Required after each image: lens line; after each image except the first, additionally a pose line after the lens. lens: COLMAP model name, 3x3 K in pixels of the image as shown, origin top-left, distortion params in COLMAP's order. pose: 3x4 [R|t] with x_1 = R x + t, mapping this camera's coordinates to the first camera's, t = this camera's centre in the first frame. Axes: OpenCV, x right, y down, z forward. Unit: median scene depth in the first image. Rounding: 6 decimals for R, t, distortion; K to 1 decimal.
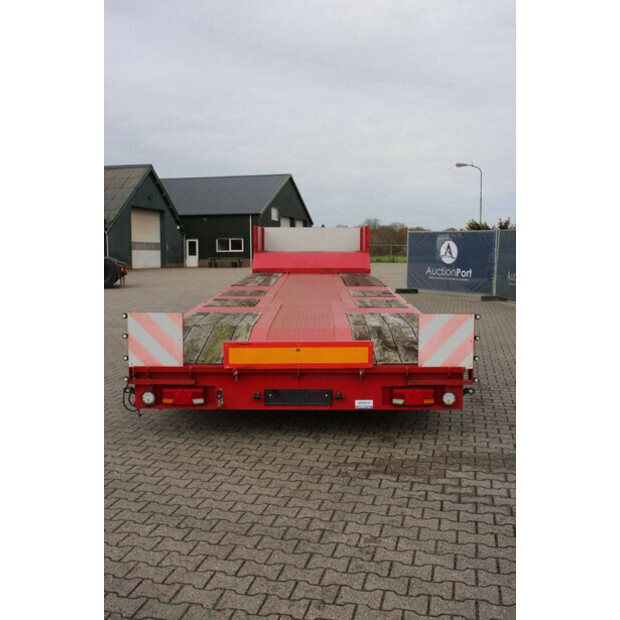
lens RADIAL K [[700.7, 0, 324.5], [0, 700.7, 324.6], [0, 0, 1]] dist [-0.058778, -0.001328]
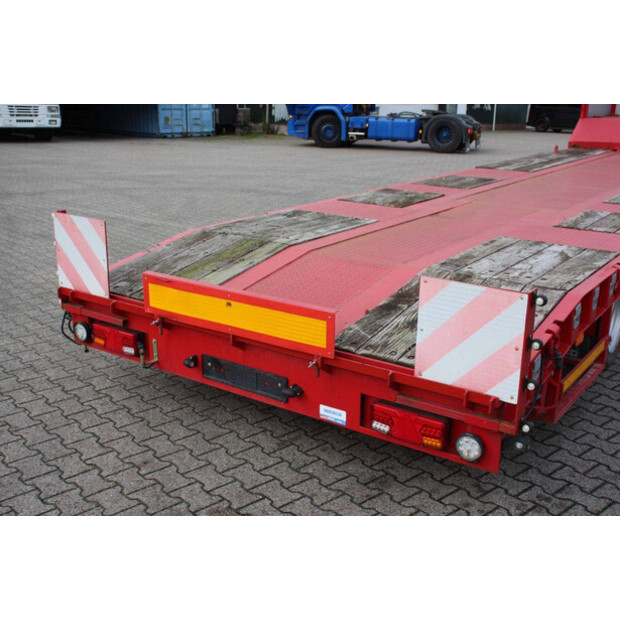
lens RADIAL K [[756.0, 0, 311.9], [0, 756.0, 323.5], [0, 0, 1]] dist [-0.045544, 0.271753]
pose [[0.807885, 0.189281, -0.558117, 0.377952], [-0.086547, 0.974857, 0.205337, -0.085480], [0.582951, -0.117585, 0.803954, 0.507620]]
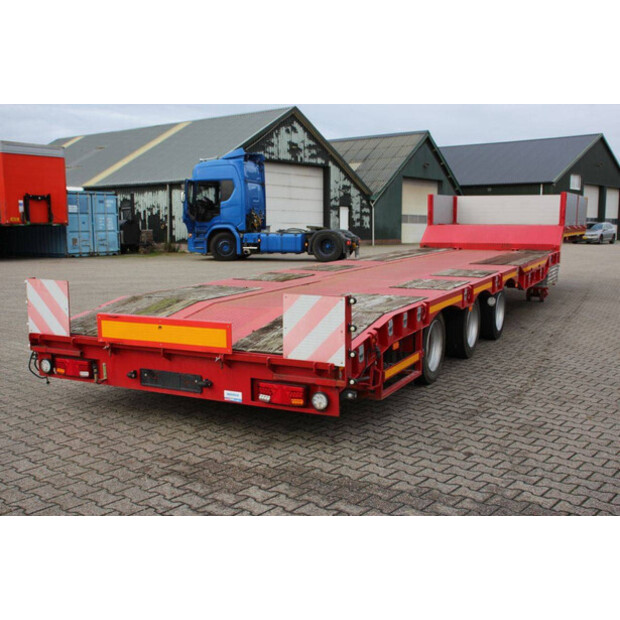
lens RADIAL K [[756.0, 0, 311.9], [0, 756.0, 323.5], [0, 0, 1]] dist [-0.045544, 0.271753]
pose [[0.880198, 0.065143, -0.470114, 0.576306], [-0.054390, 0.997855, 0.036437, -0.013996], [0.471479, -0.006502, 0.881853, 0.234516]]
